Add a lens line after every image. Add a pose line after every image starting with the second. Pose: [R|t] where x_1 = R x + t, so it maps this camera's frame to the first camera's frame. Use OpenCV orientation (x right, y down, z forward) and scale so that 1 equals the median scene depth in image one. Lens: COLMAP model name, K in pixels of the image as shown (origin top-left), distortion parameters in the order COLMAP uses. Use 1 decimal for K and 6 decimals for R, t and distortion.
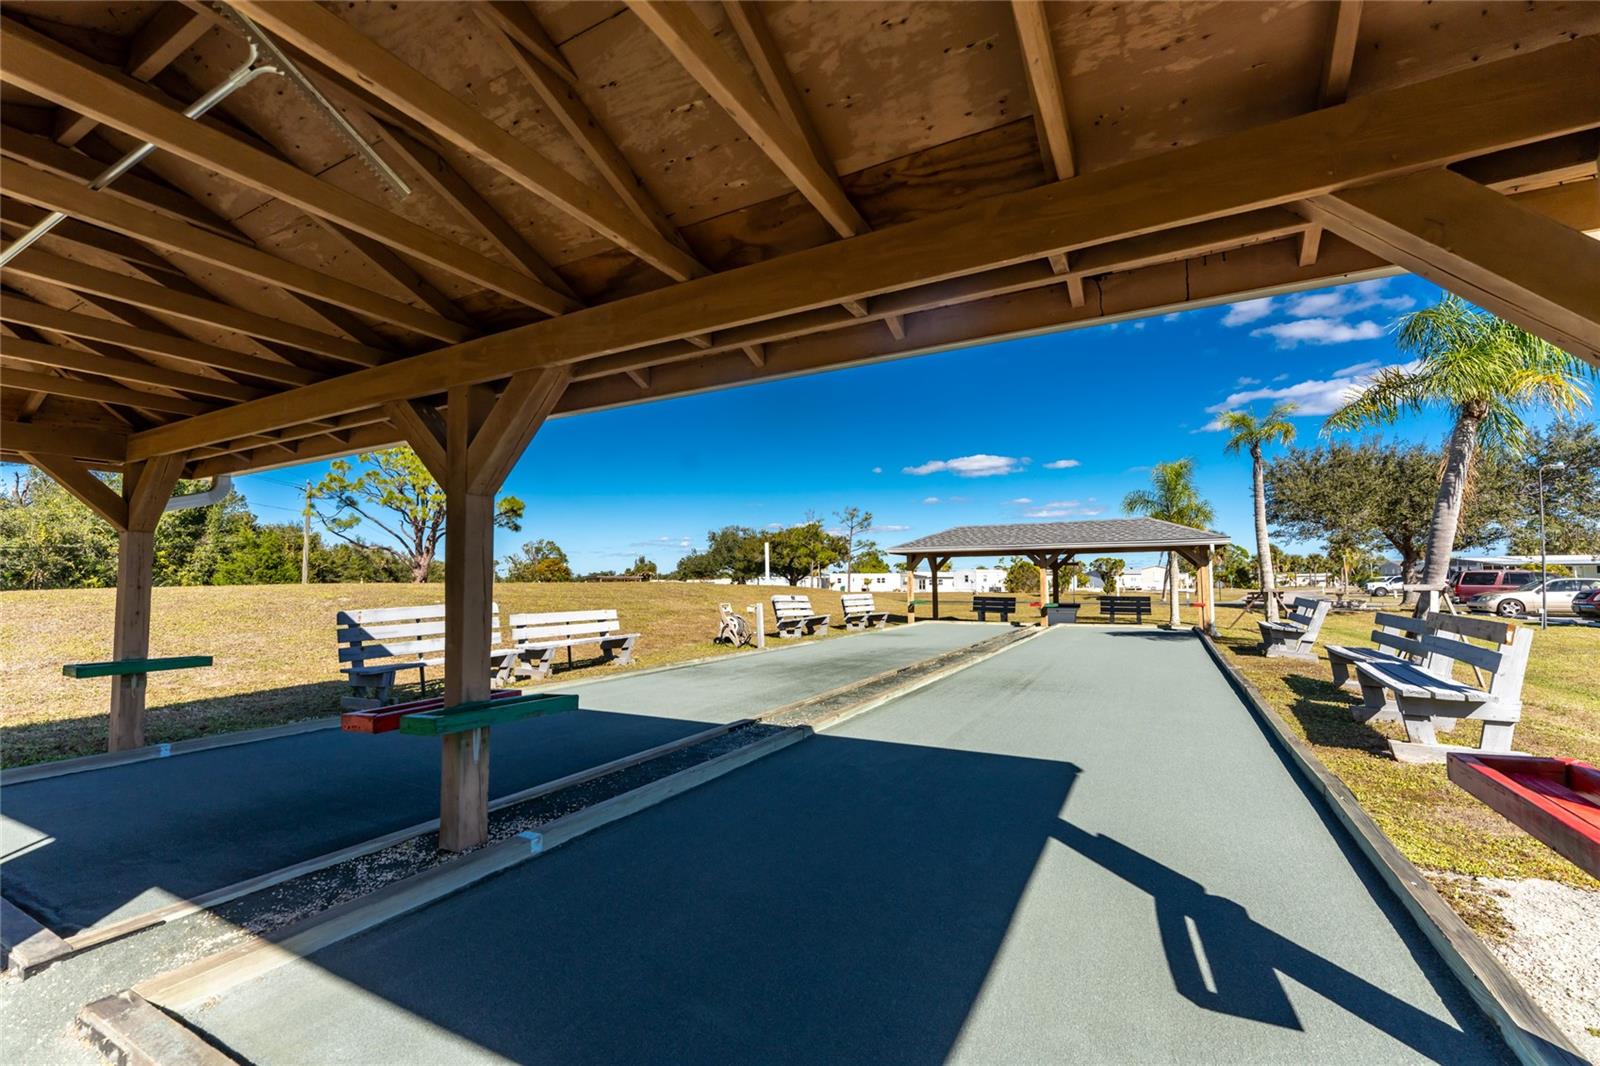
lens RADIAL K [[686.5, 0, 797.6], [0, 686.5, 584.7], [0, 0, 1]] dist [-0.000593, -0.000015]
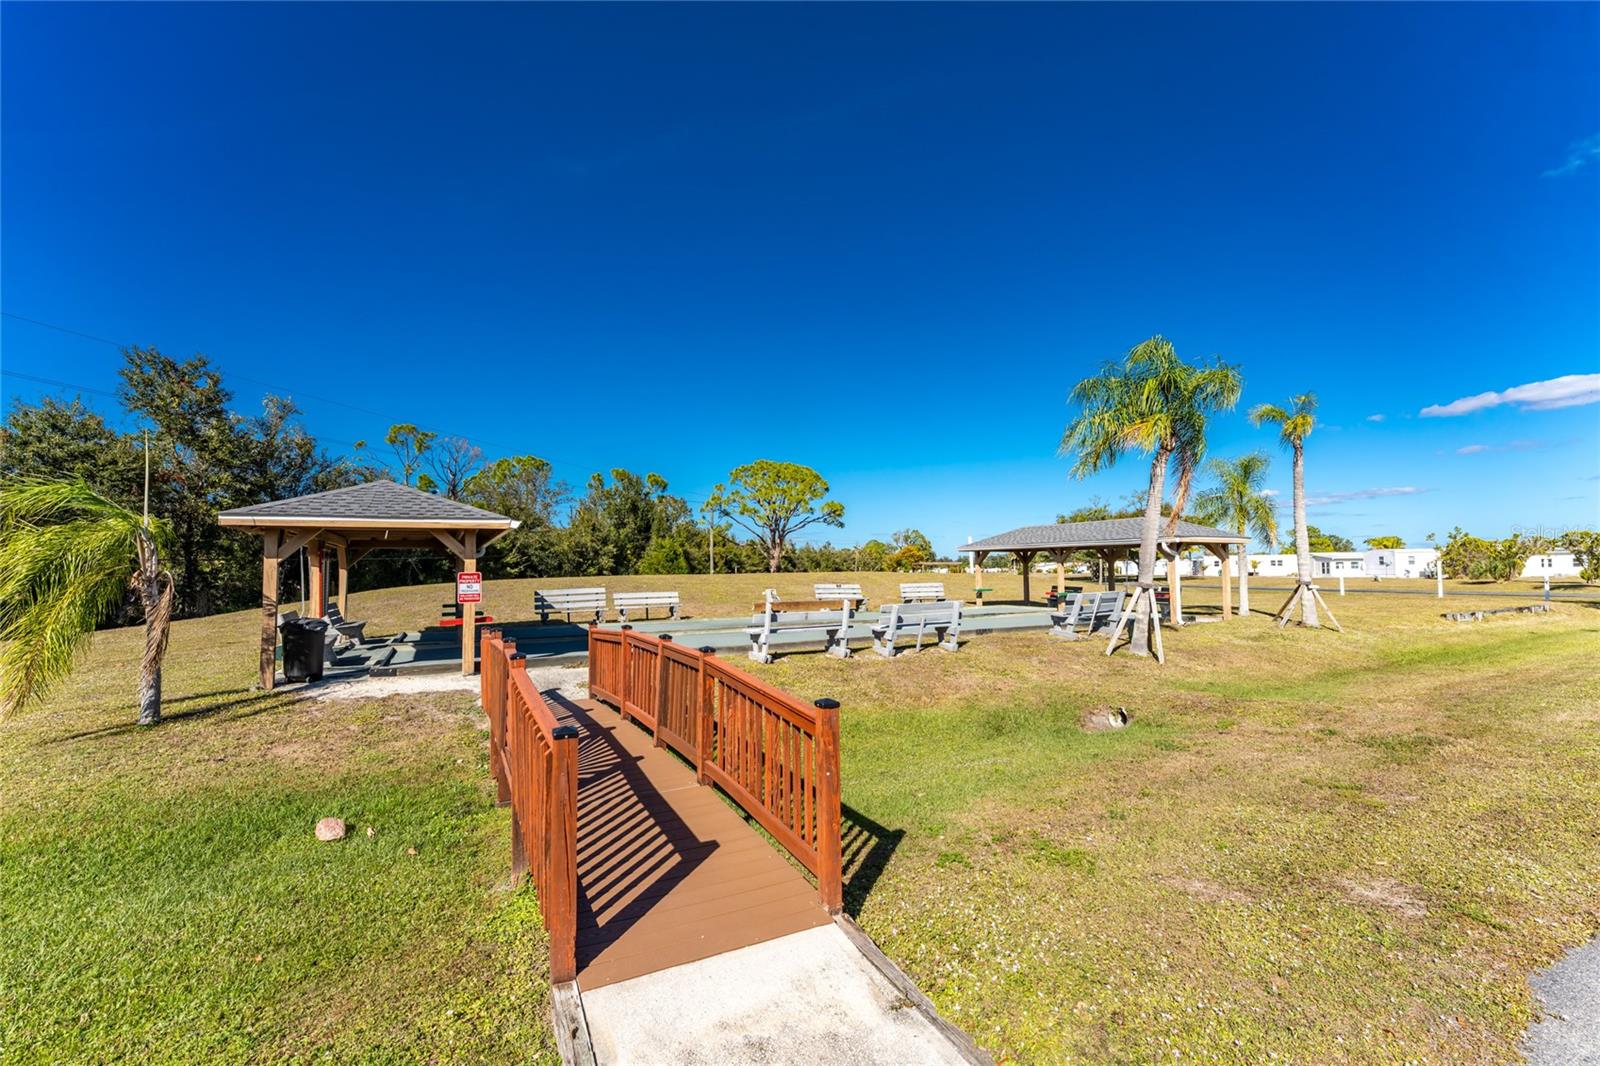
lens RADIAL K [[686.5, 0, 797.6], [0, 686.5, 584.7], [0, 0, 1]] dist [-0.000593, -0.000015]
pose [[0.835121, 0.010120, -0.549973, 0.334982], [0.004014, 0.999692, 0.024491, -0.009318], [0.550051, -0.022661, 0.834824, -0.133675]]
